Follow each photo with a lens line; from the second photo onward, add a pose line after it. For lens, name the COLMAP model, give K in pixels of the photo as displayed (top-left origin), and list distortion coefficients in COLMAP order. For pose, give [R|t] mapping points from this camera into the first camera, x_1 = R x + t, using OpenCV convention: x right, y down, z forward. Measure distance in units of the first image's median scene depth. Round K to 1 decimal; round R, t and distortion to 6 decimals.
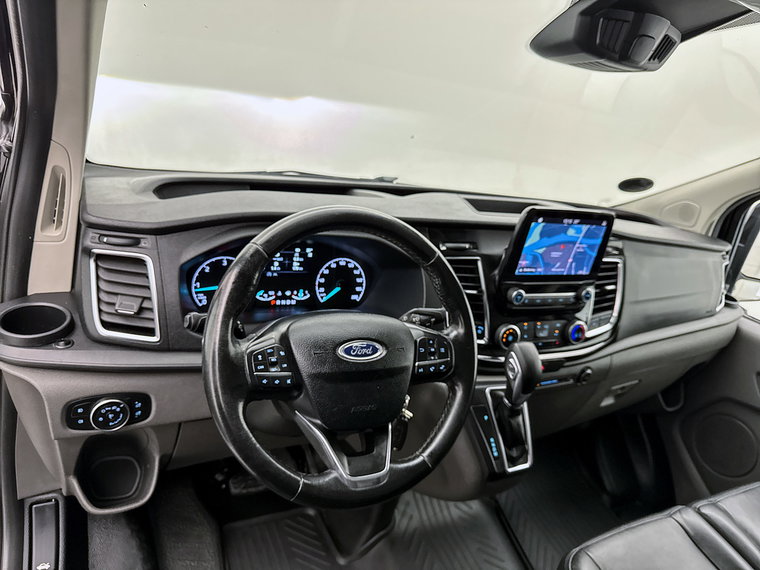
lens RADIAL K [[535.2, 0, 380.0], [0, 535.2, 285.0], [0, 0, 1]] dist [0.131204, -0.261745]
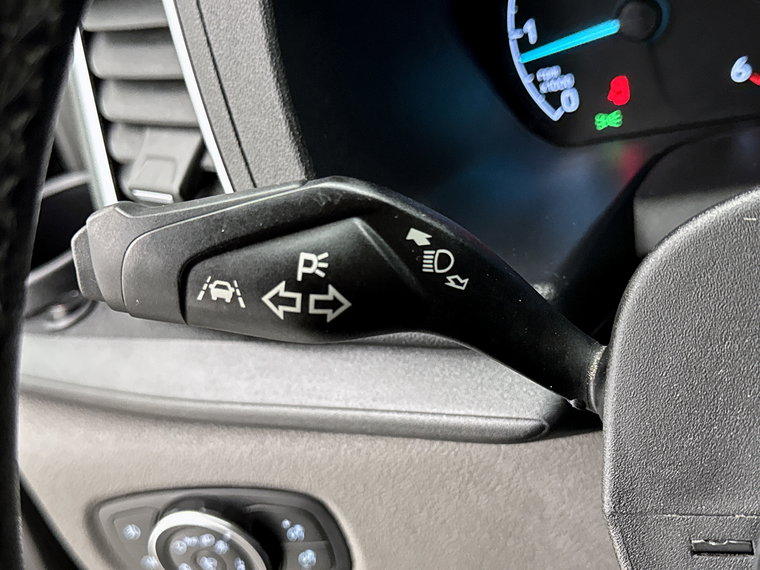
lens RADIAL K [[951.2, 0, 380.0], [0, 951.2, 285.0], [0, 0, 1]] dist [0.004058, -0.004692]
pose [[0.606200, 0.041879, -0.794209, -0.042445], [0.151299, 0.974303, 0.166858, 0.025044], [0.780788, -0.221312, 0.584286, 0.620156]]
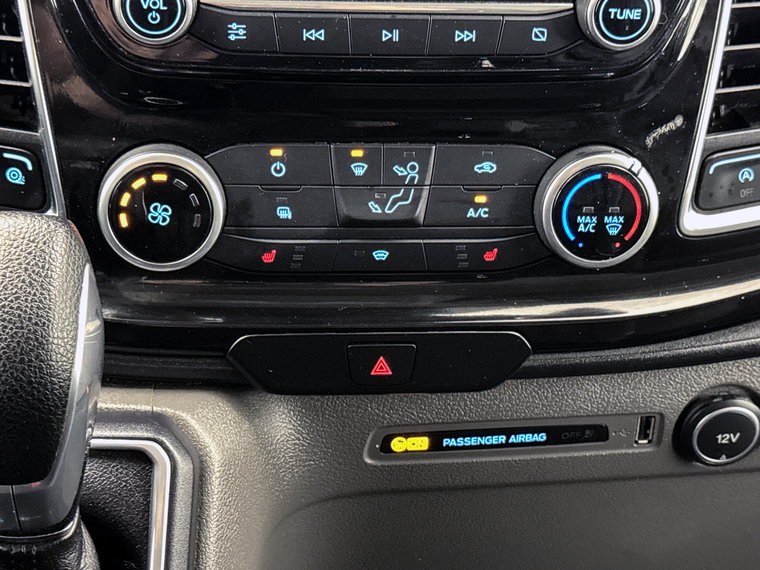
lens RADIAL K [[1325.8, 0, 380.0], [0, 1325.8, 285.0], [0, 0, 1]] dist [0.116066, 0.071635]
pose [[0.928776, 0.052696, -0.366877, 0.512493], [-0.017082, 0.994875, 0.099656, 0.073669], [0.370248, -0.086291, 0.924916, 0.556090]]
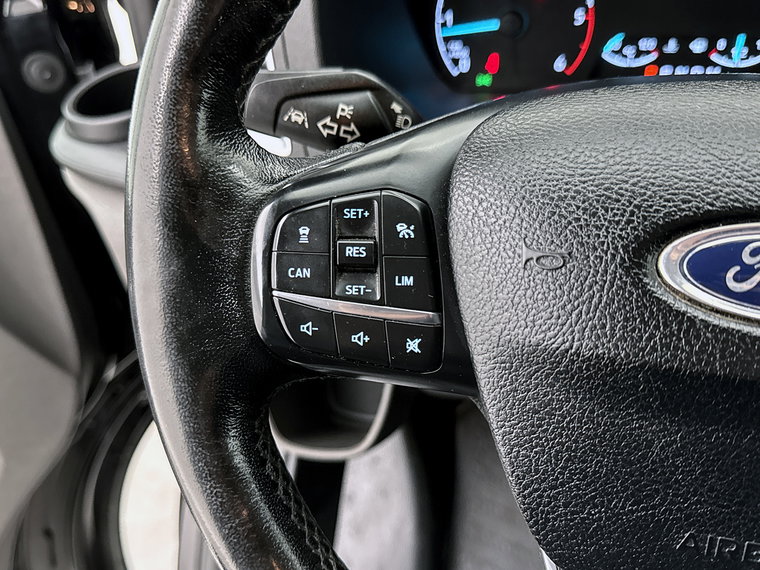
lens RADIAL K [[703.0, 0, 380.0], [0, 703.0, 285.0], [0, 0, 1]] dist [0.064169, -0.188253]
pose [[0.706711, 0.203287, -0.677668, 0.021315], [-0.015566, 0.962067, 0.272368, 0.042636], [0.707331, -0.181937, 0.683068, 0.513165]]
